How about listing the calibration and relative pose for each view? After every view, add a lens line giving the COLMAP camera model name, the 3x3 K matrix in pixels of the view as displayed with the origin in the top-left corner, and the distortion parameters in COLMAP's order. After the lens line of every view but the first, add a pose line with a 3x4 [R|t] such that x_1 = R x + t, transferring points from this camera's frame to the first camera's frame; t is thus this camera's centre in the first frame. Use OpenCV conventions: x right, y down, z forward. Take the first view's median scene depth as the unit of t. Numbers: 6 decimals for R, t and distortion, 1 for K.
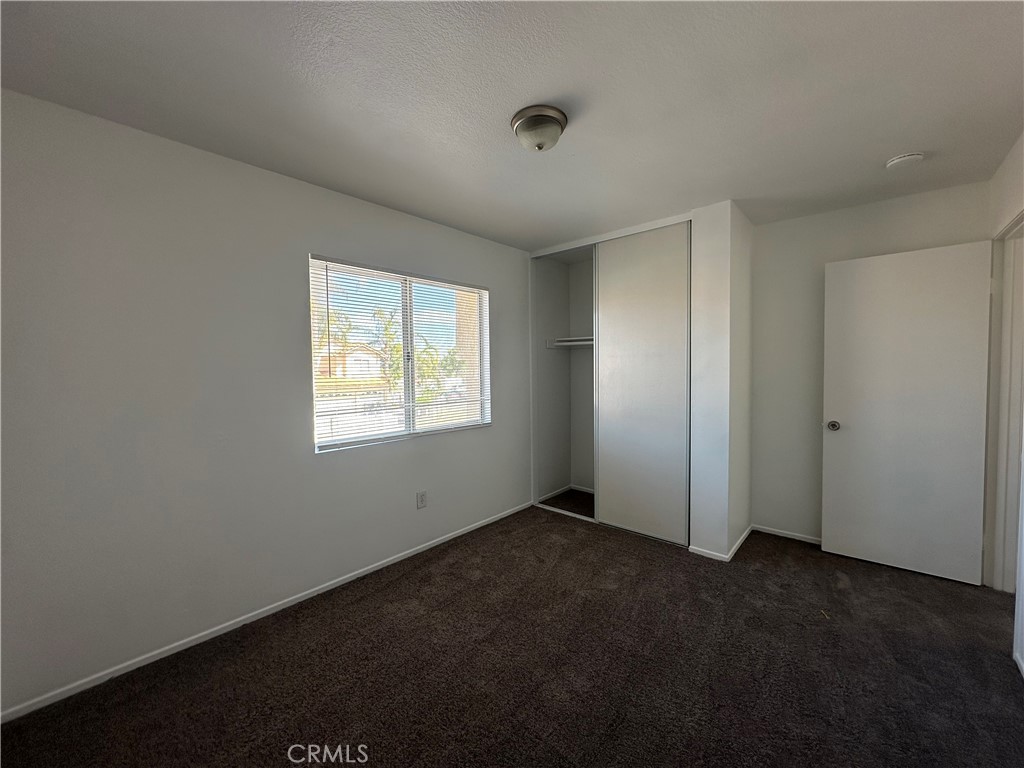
lens RADIAL K [[409.1, 0, 514.2], [0, 409.1, 382.9], [0, 0, 1]] dist [-0.002923, 0.000115]
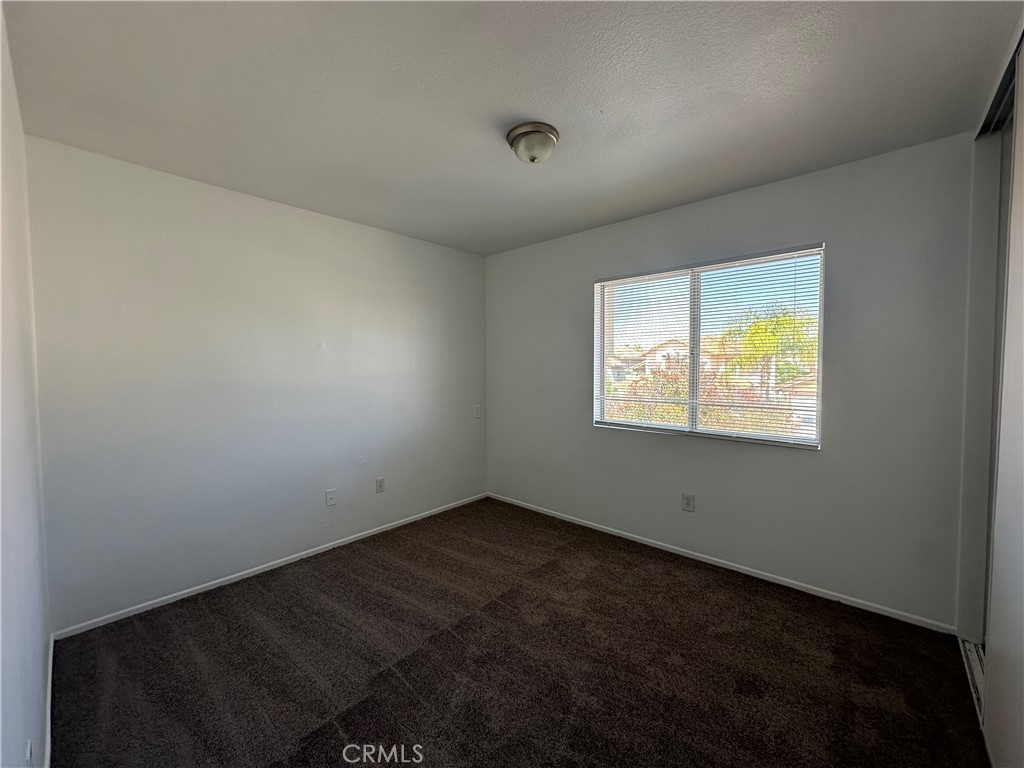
lens RADIAL K [[409.1, 0, 514.4], [0, 409.1, 382.3], [0, 0, 1]] dist [-0.002923, 0.000115]
pose [[-0.003357, 0.060526, -0.998161, 0.711512], [-0.028821, 0.997746, 0.060598, -0.039883], [0.999579, 0.028972, -0.001605, 0.596554]]
